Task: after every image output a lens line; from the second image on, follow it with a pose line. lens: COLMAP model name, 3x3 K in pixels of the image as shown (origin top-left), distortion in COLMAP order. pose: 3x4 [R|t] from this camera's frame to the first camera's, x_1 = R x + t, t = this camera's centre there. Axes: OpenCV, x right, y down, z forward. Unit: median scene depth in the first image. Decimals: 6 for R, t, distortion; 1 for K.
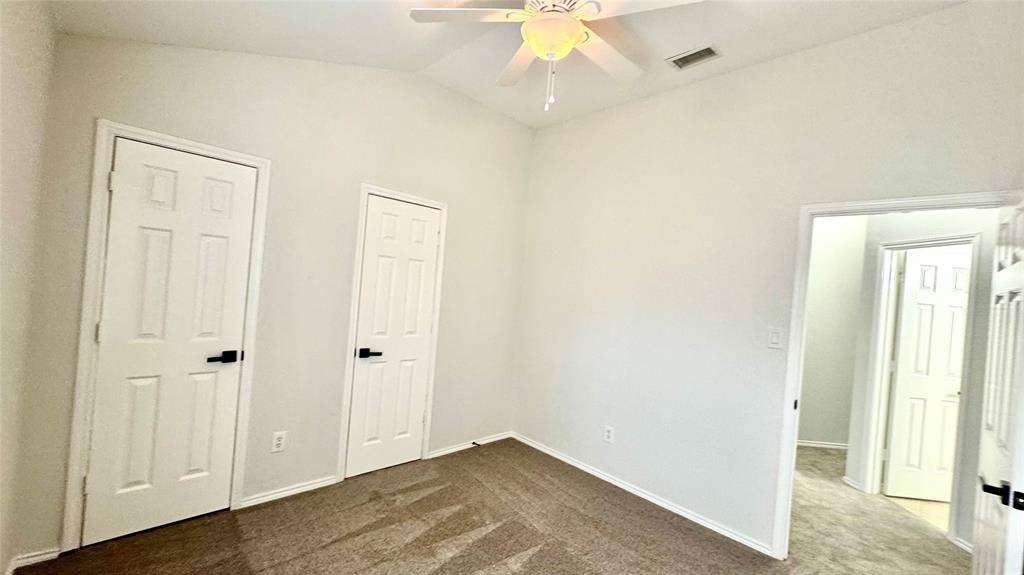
lens RADIAL K [[407.8, 0, 512.0], [0, 407.8, 287.5], [0, 0, 1]] dist [0.000561, 0.000416]
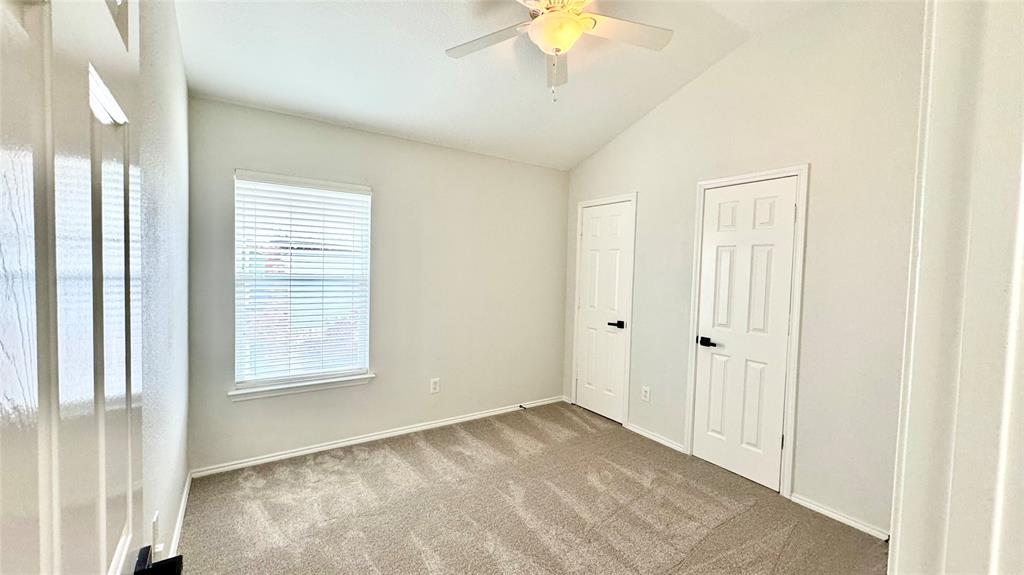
lens RADIAL K [[407.8, 0, 512.0], [0, 407.8, 287.5], [0, 0, 1]] dist [0.000561, 0.000416]
pose [[-0.166412, -0.035180, -0.985429, 0.765448], [-0.038945, 0.998818, -0.029081, 0.073686], [0.985287, 0.033538, -0.167585, 0.699991]]
